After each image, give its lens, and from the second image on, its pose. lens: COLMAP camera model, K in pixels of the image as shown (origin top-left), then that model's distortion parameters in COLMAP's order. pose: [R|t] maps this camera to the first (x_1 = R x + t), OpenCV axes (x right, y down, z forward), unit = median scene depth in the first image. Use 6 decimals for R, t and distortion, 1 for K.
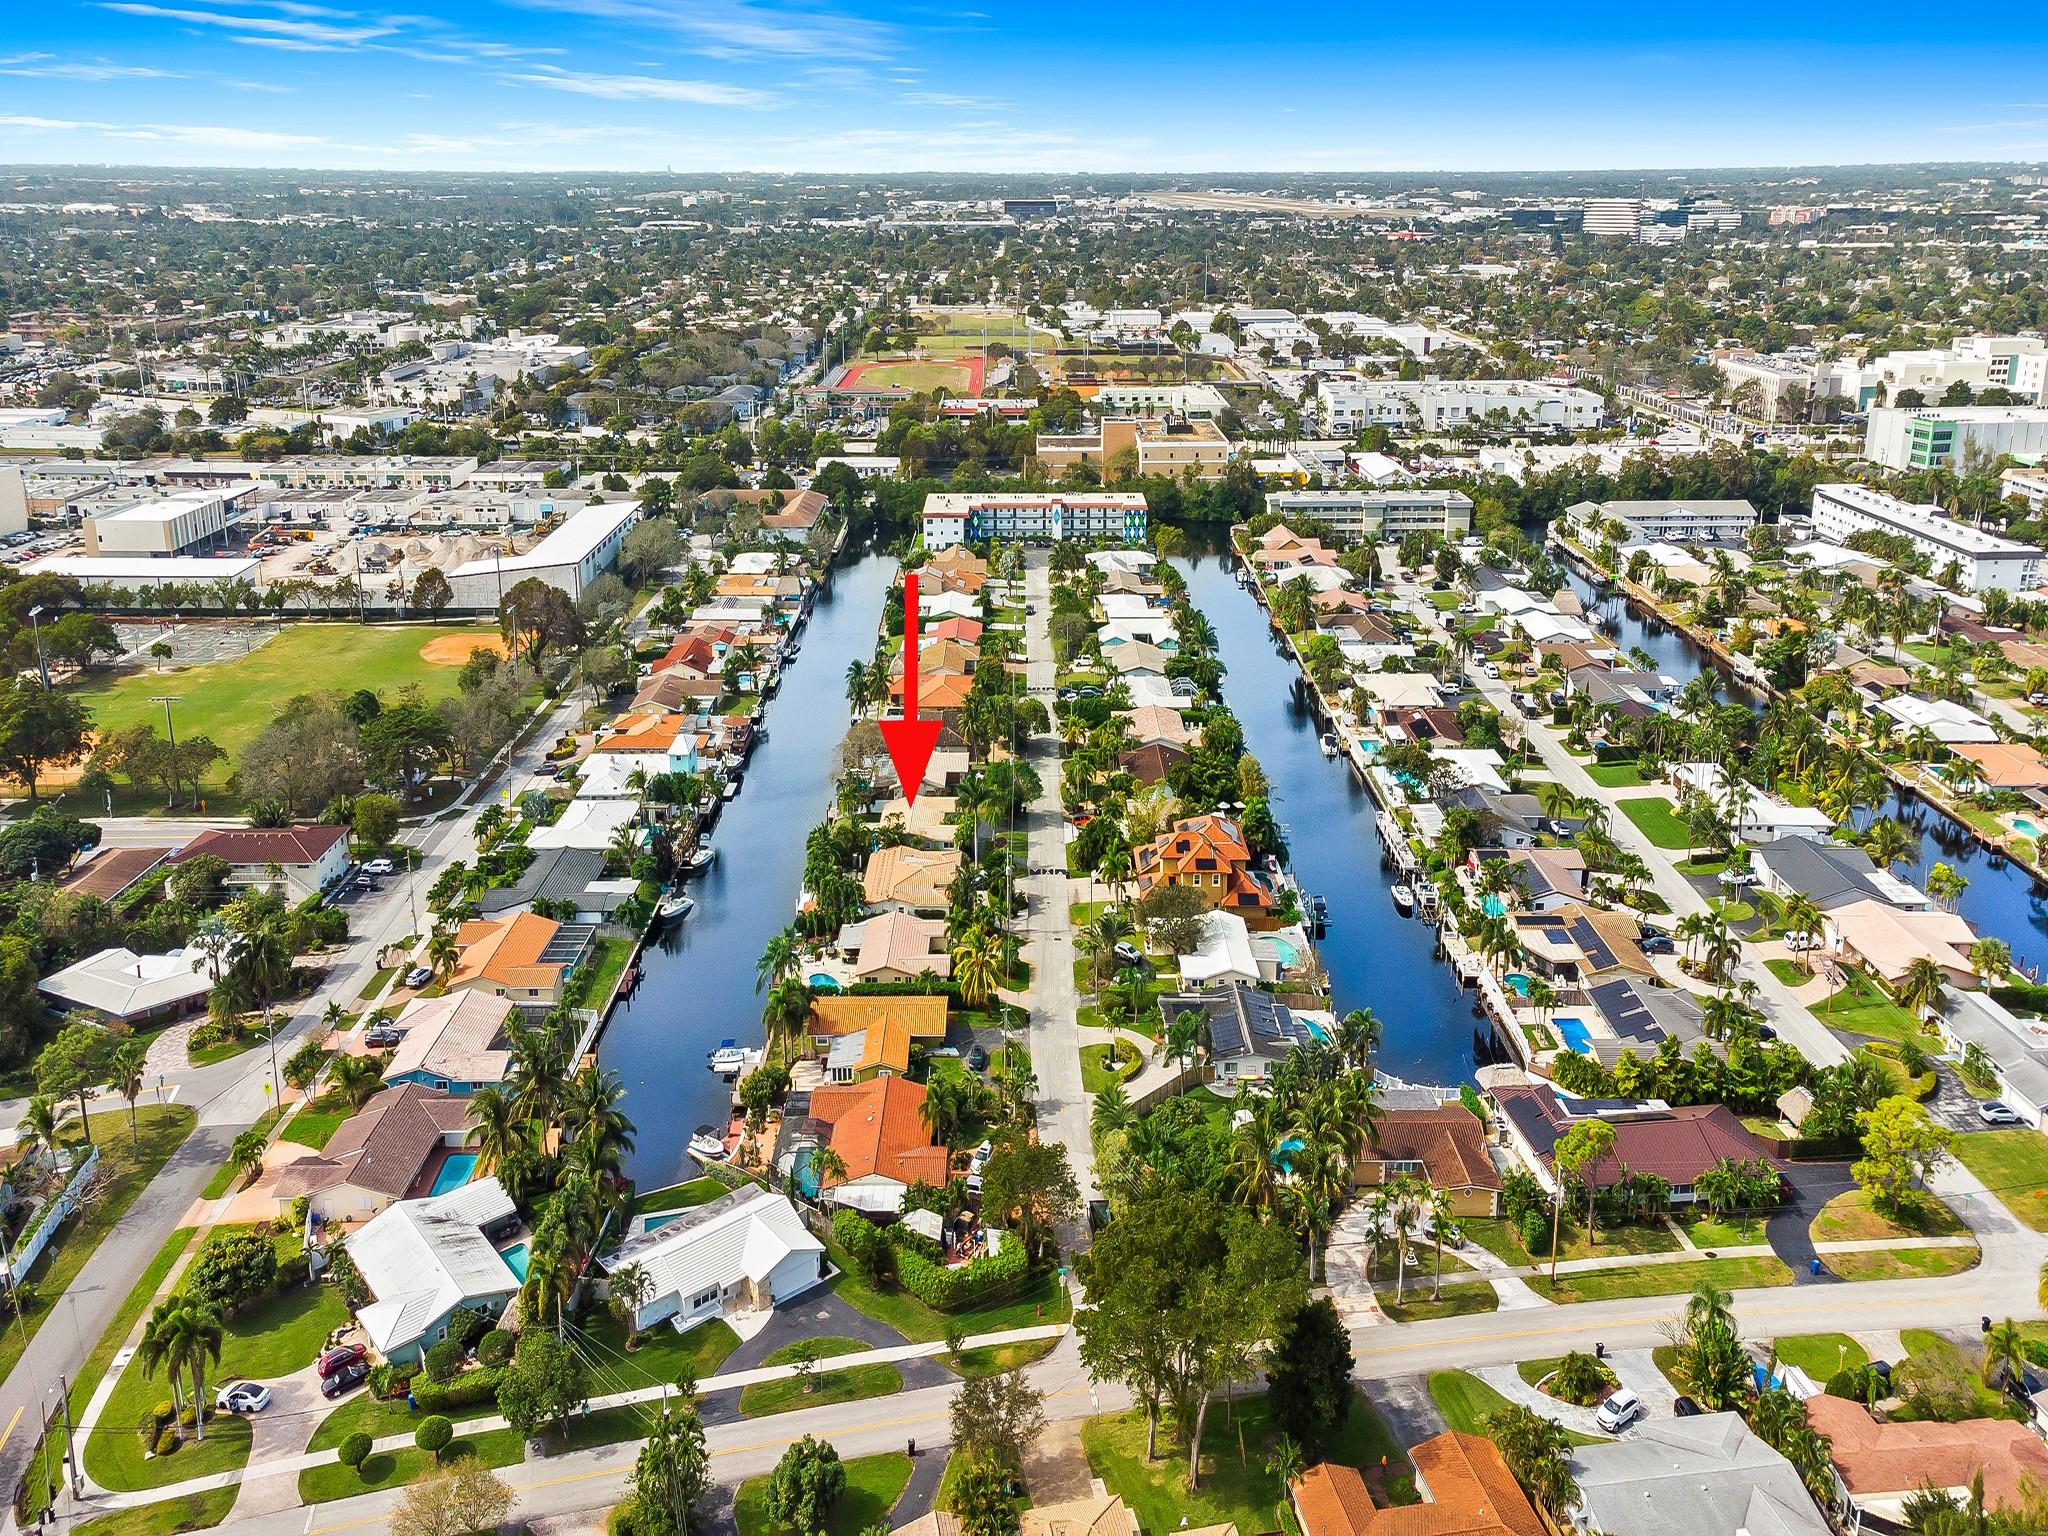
lens RADIAL K [[1408.1, 0, 986.0], [0, 1408.1, 767.2], [0, 0, 1]] dist [0.065125, -0.041717]
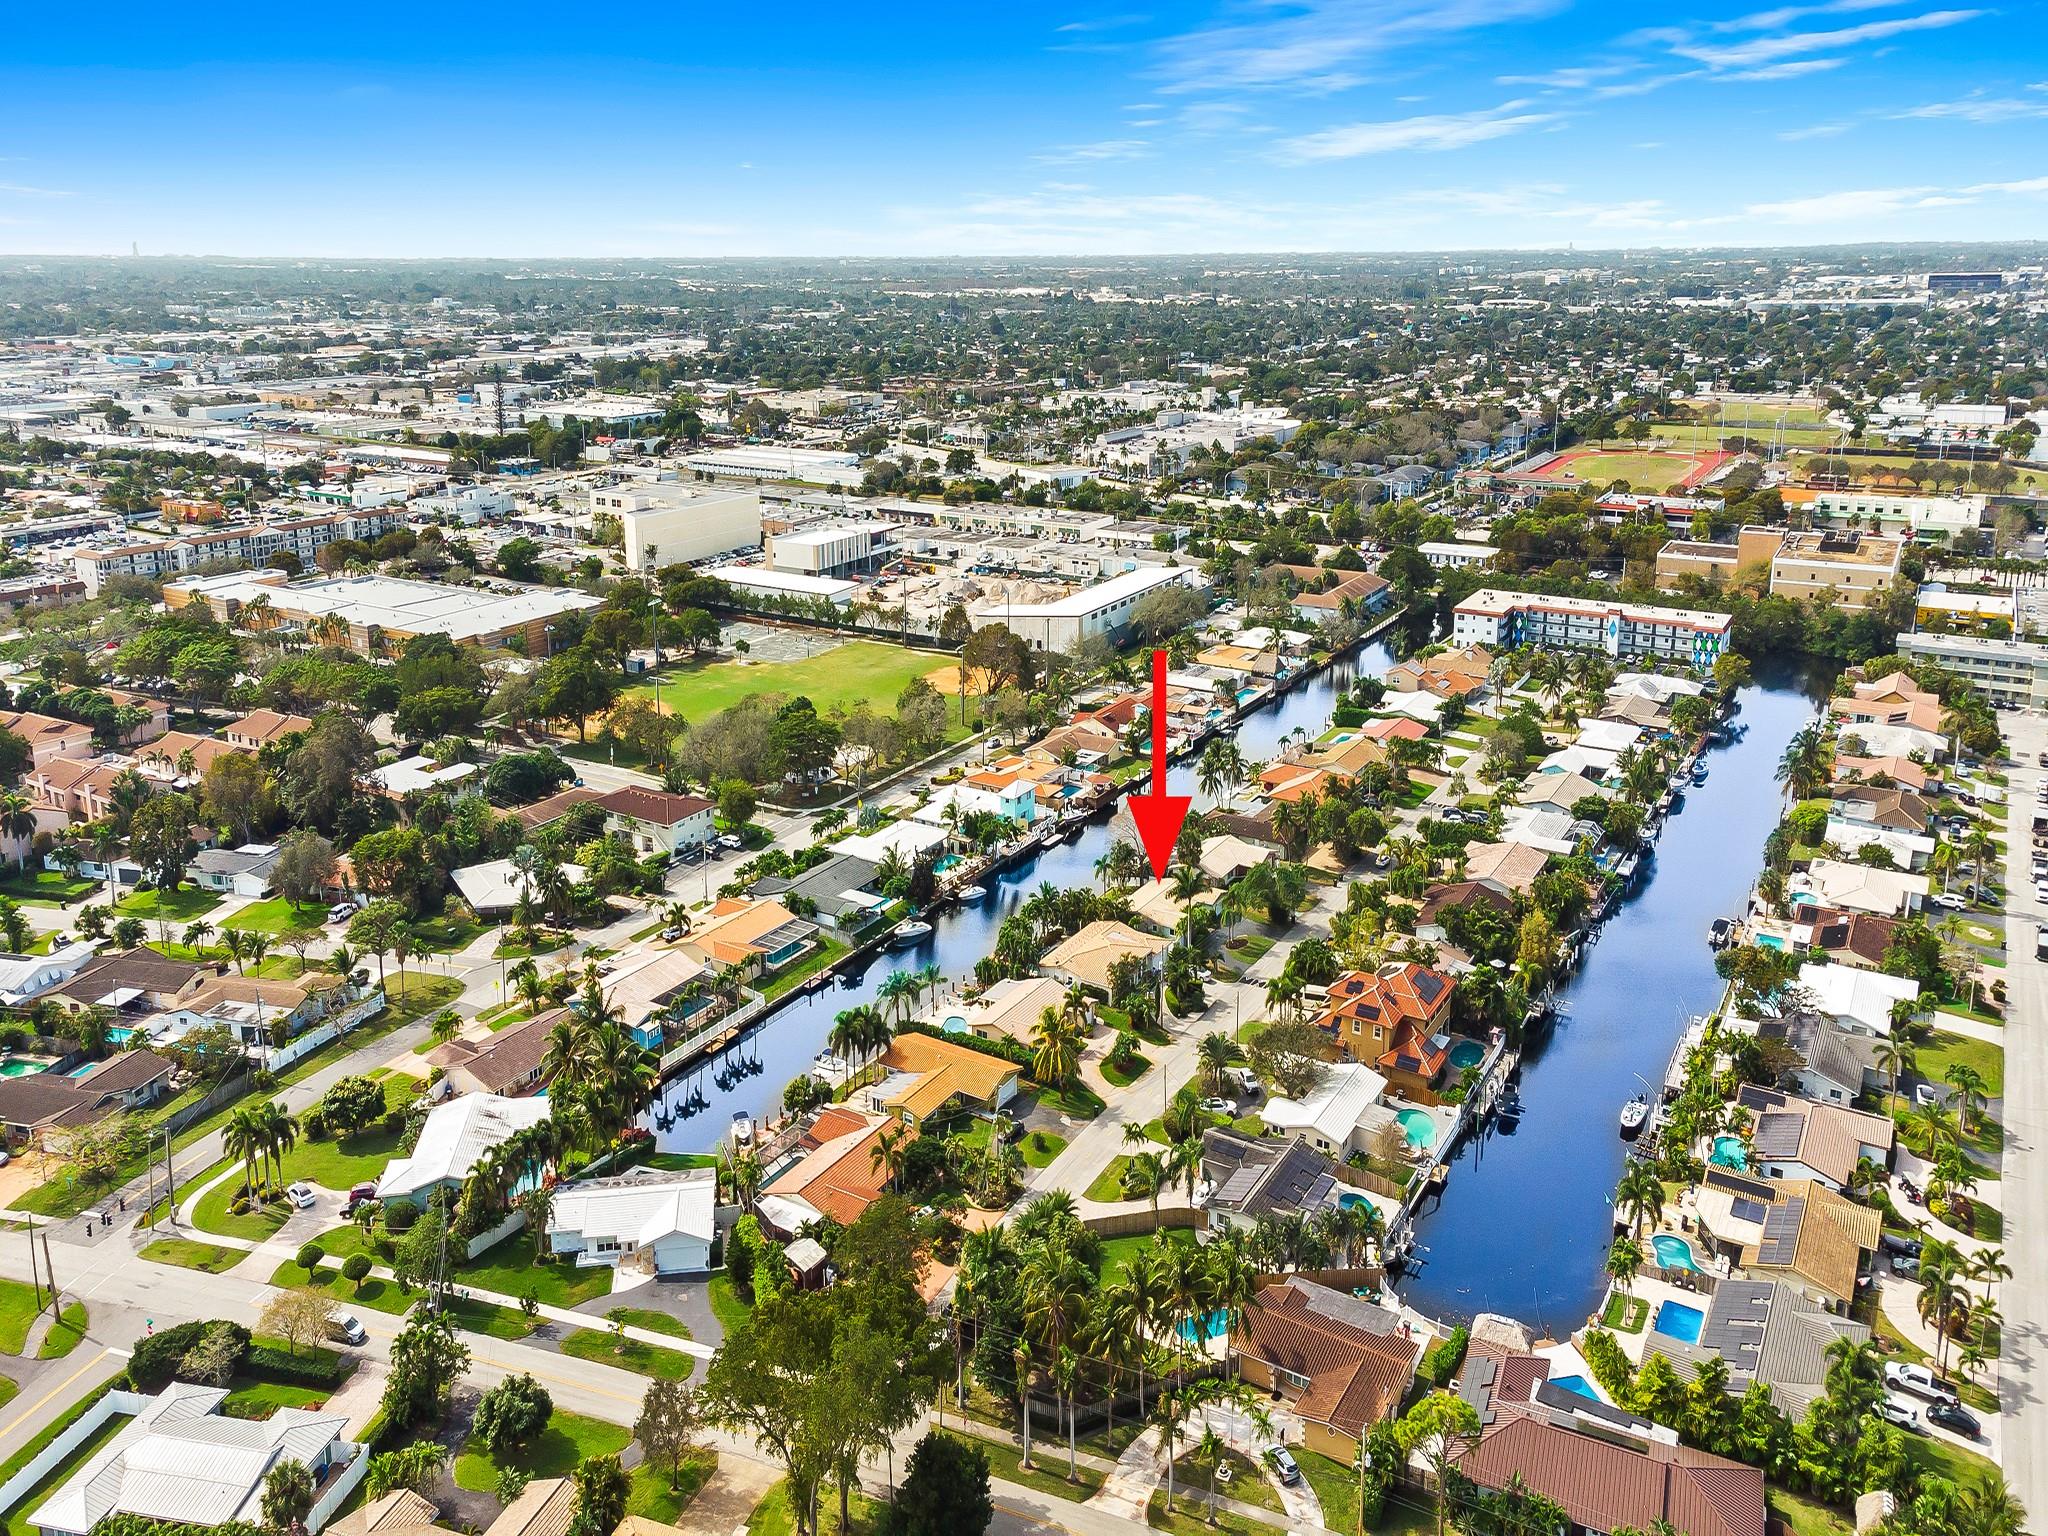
lens RADIAL K [[1451.0, 0, 1032.4], [0, 1451.0, 758.6], [0, 0, 1]] dist [0.040808, -0.001213]
pose [[0.855827, 0.165434, -0.490093, 0.231310], [-0.195353, 0.980681, -0.010101, -0.021352], [0.478954, 0.104386, 0.871612, 0.048110]]
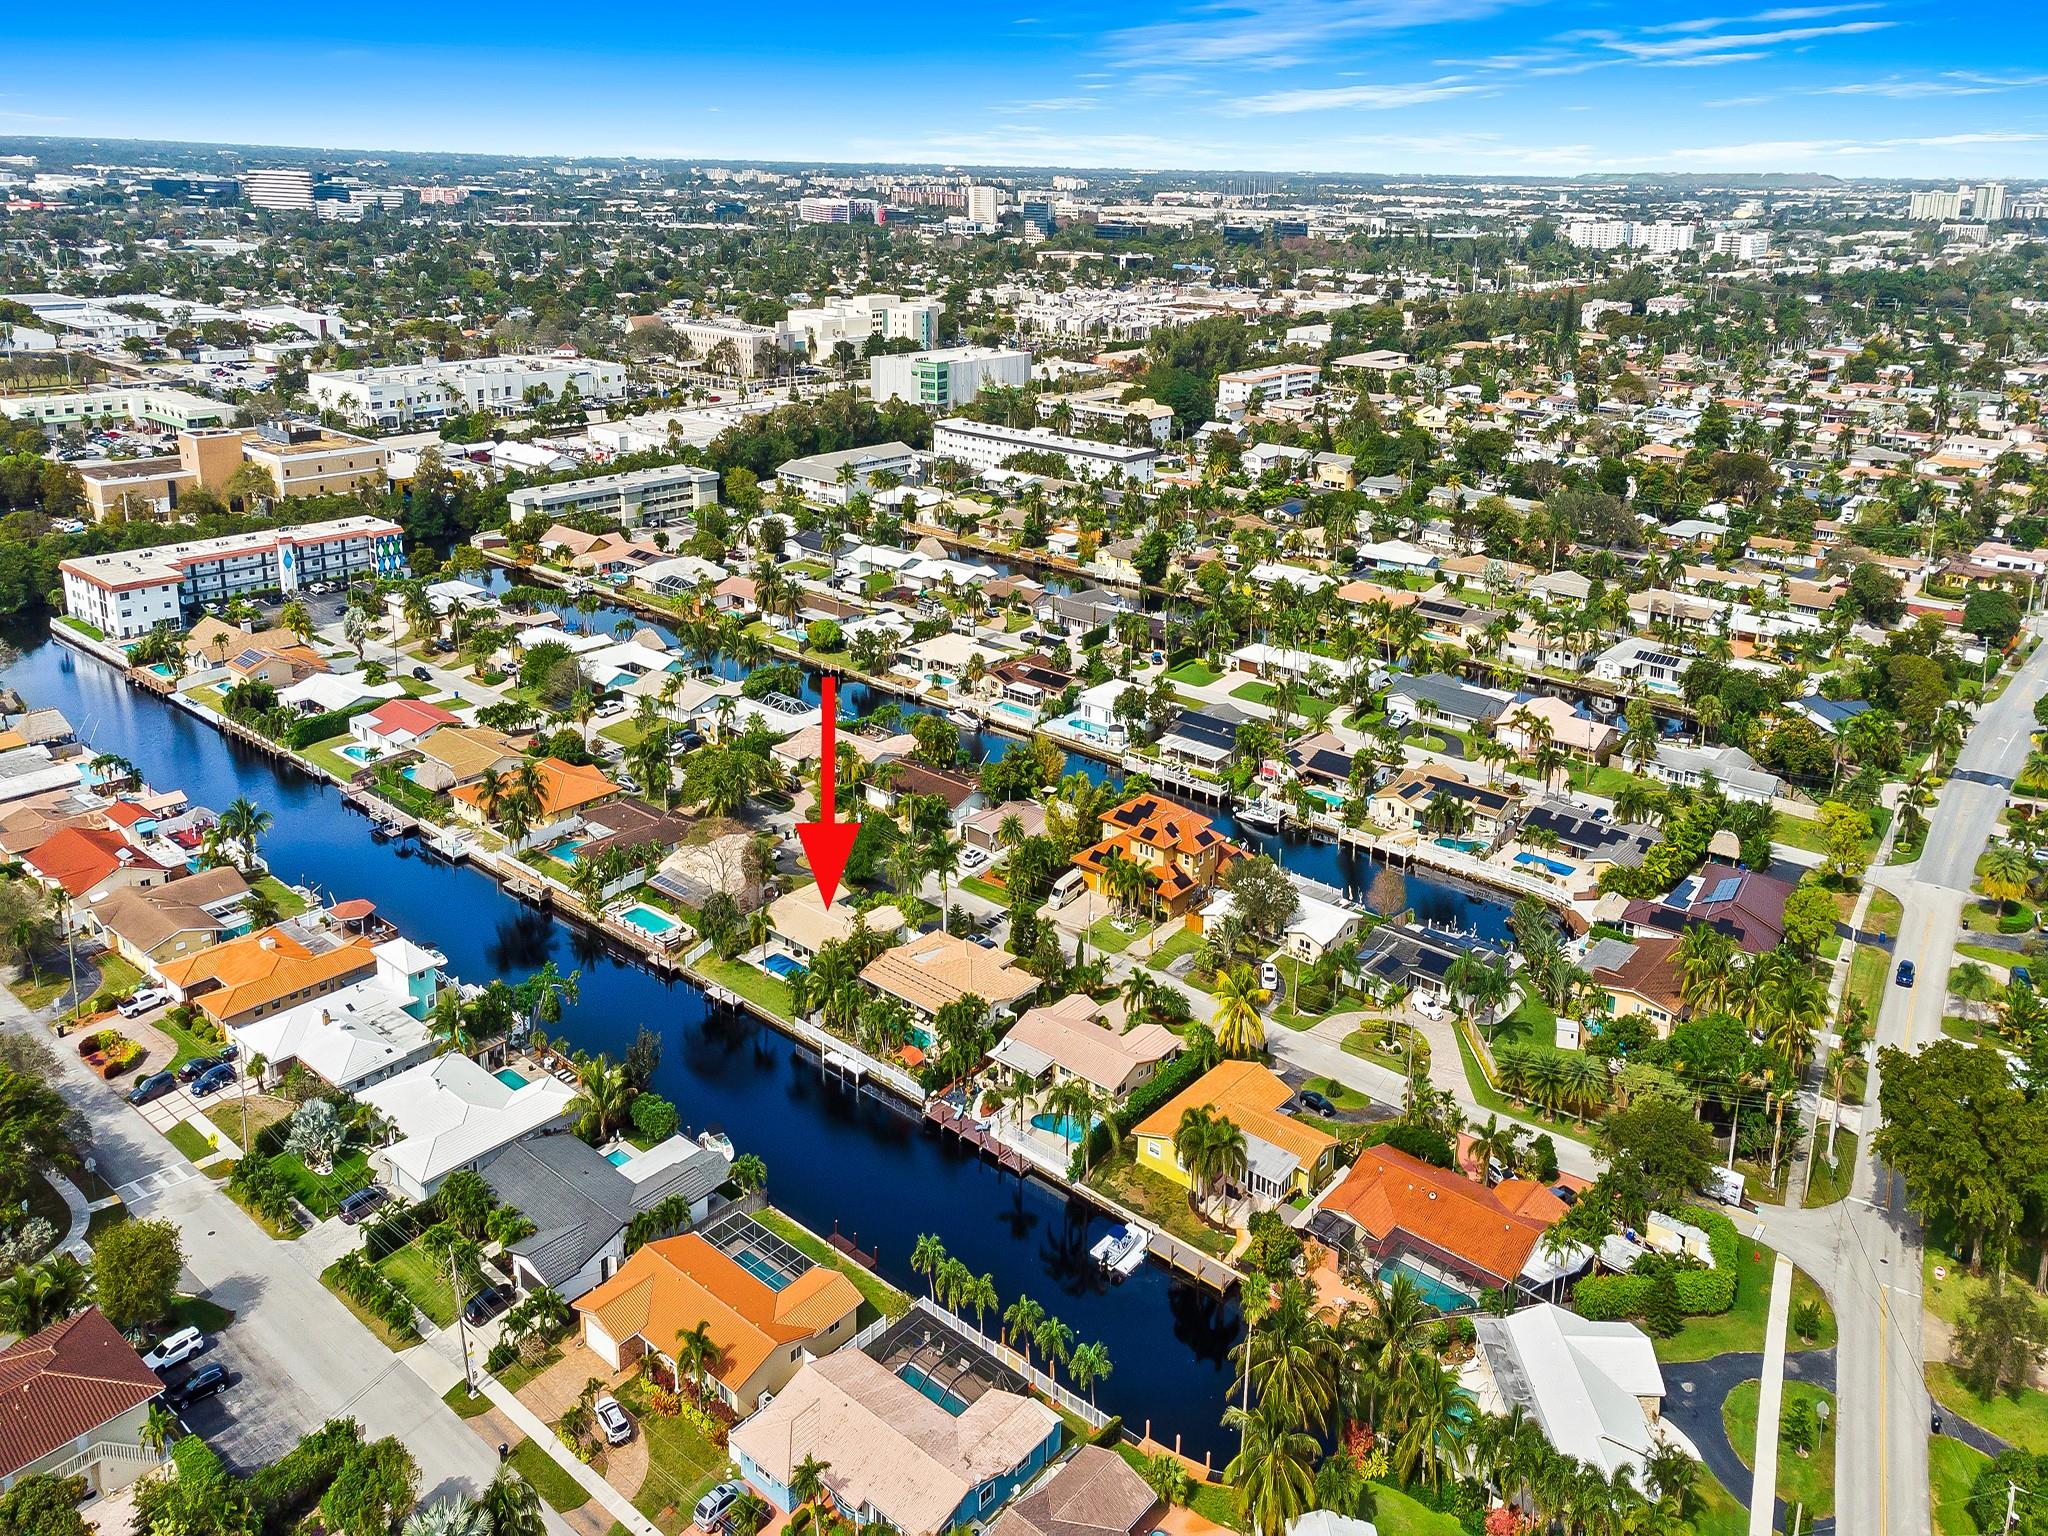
lens RADIAL K [[1478.4, 0, 892.6], [0, 1478.4, 770.5], [0, 0, 1]] dist [0.050929, 0.002332]
pose [[0.649153, -0.270009, 0.711123, -0.392053], [0.271703, 0.955512, 0.114777, -0.085107], [-0.710477, 0.118707, 0.693636, 0.263260]]
